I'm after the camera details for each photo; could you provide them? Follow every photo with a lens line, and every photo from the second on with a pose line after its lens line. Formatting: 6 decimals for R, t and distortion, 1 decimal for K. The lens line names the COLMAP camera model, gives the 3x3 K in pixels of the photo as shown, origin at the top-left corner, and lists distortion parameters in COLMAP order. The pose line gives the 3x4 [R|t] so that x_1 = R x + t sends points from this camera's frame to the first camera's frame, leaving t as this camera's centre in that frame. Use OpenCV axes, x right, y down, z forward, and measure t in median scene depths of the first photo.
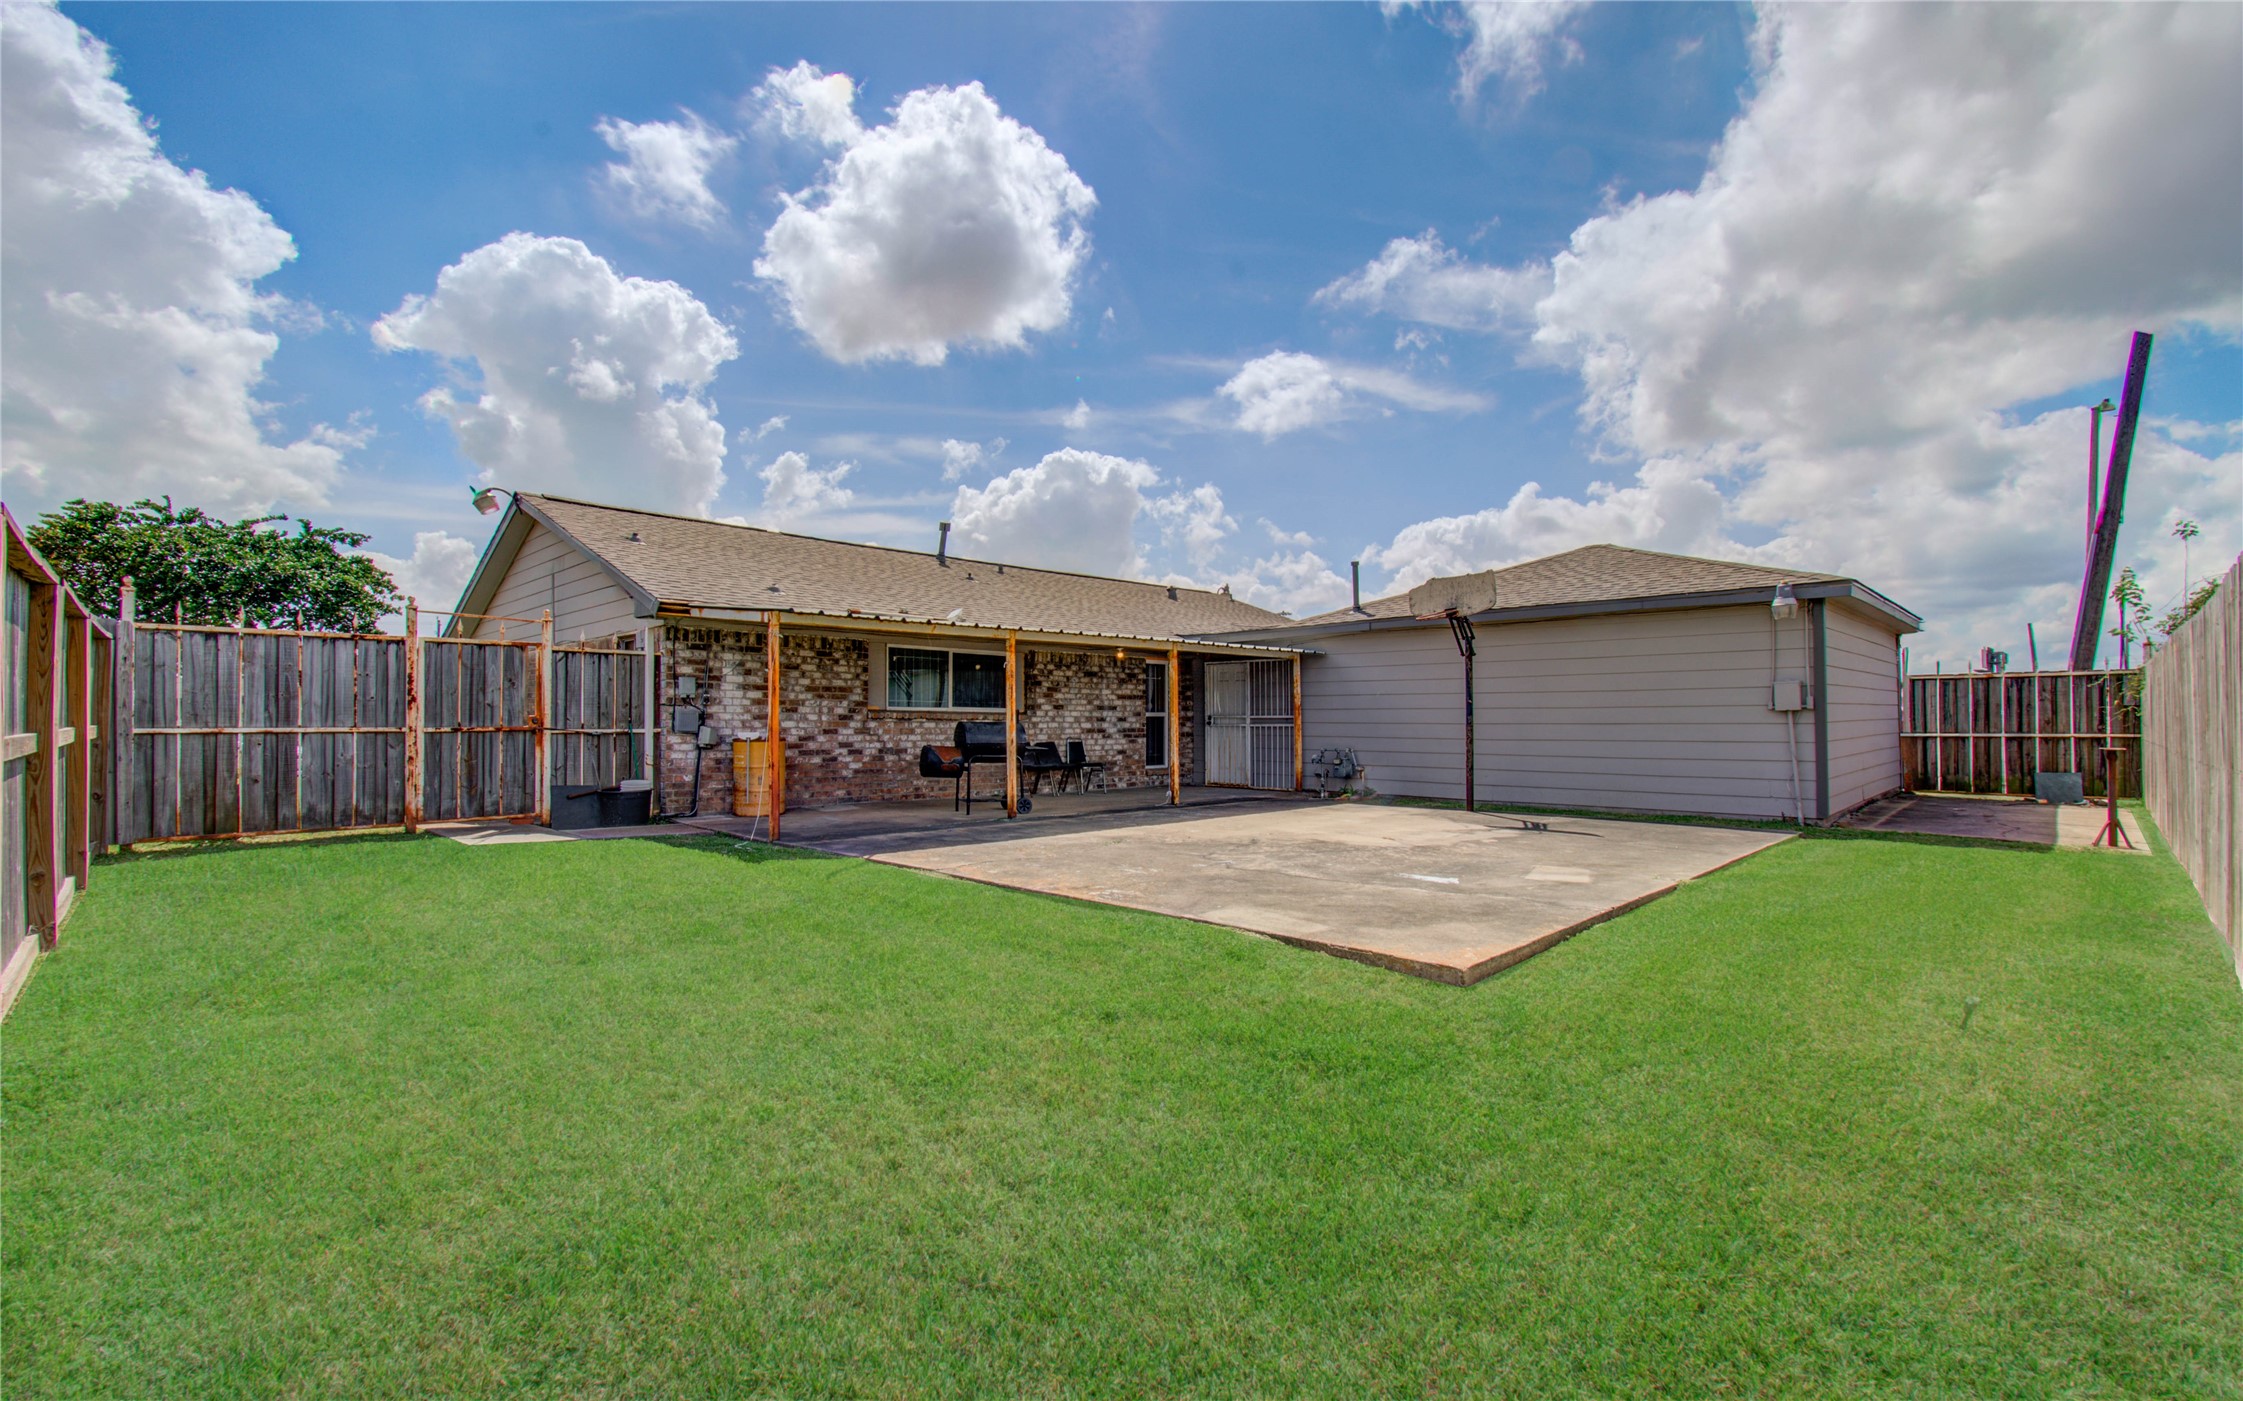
lens RADIAL K [[1009.5, 0, 1117.8], [0, 1009.5, 709.7], [0, 0, 1]] dist [-0.000918, 0.000060]
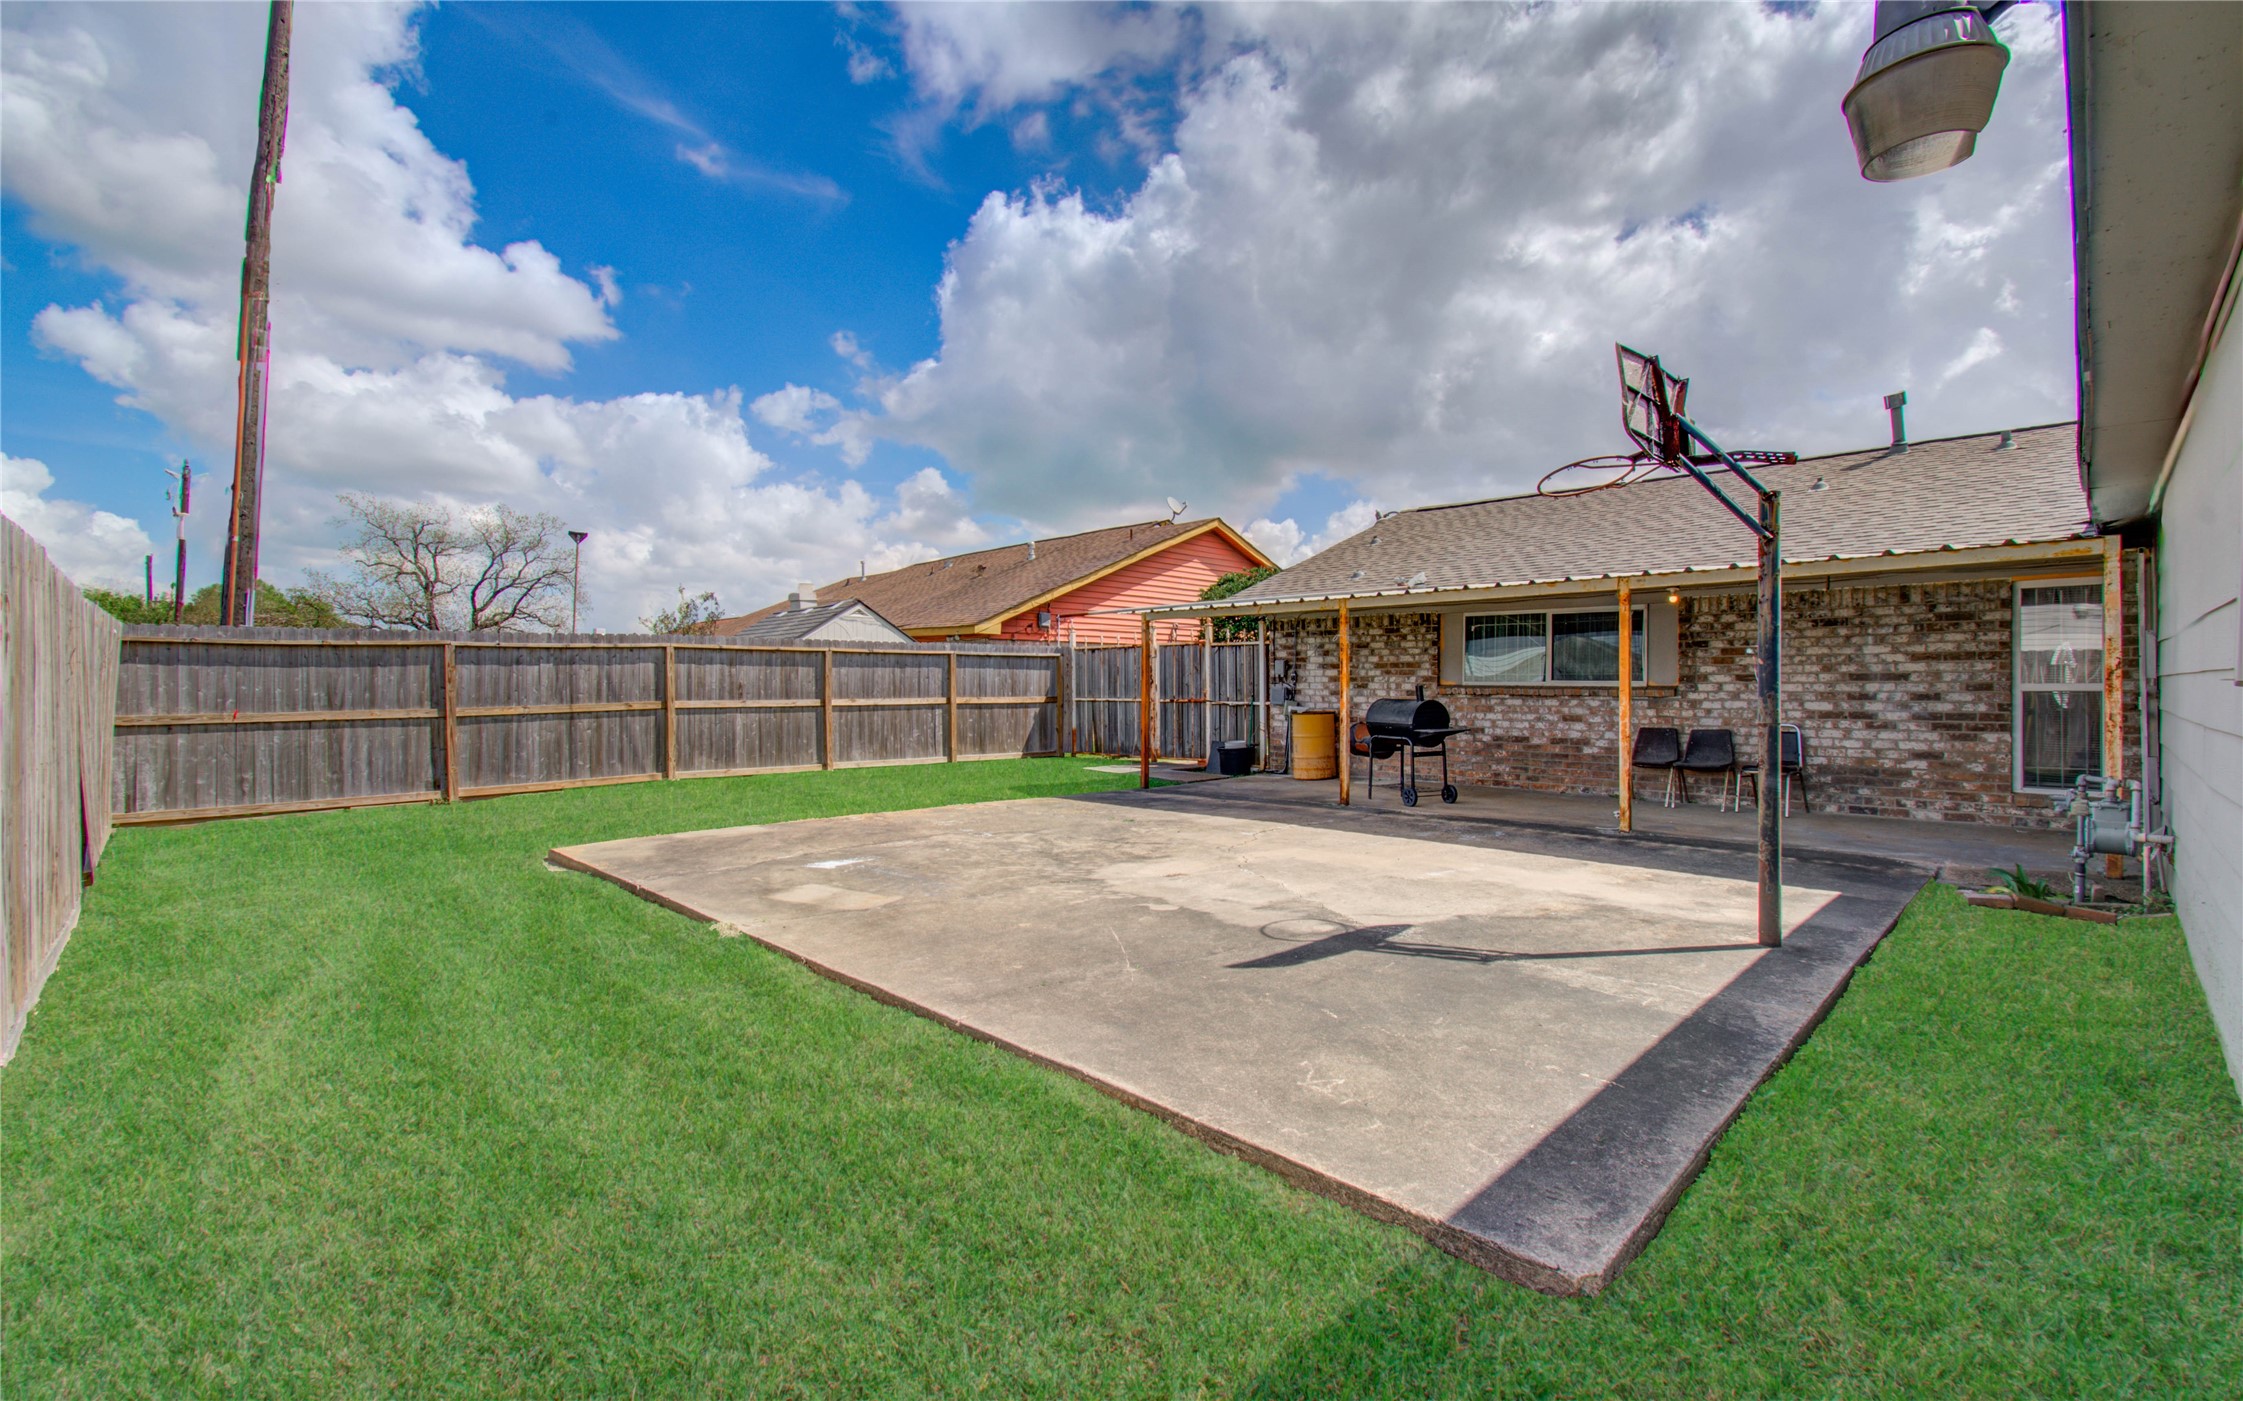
lens RADIAL K [[1009.5, 0, 1118.1], [0, 1009.5, 695.8], [0, 0, 1]] dist [-0.000918, 0.000060]
pose [[0.011315, 0.011217, -0.999873, 0.724938], [0.015492, 0.999815, 0.011392, -0.005589], [0.999816, -0.015619, 0.011139, 0.714454]]
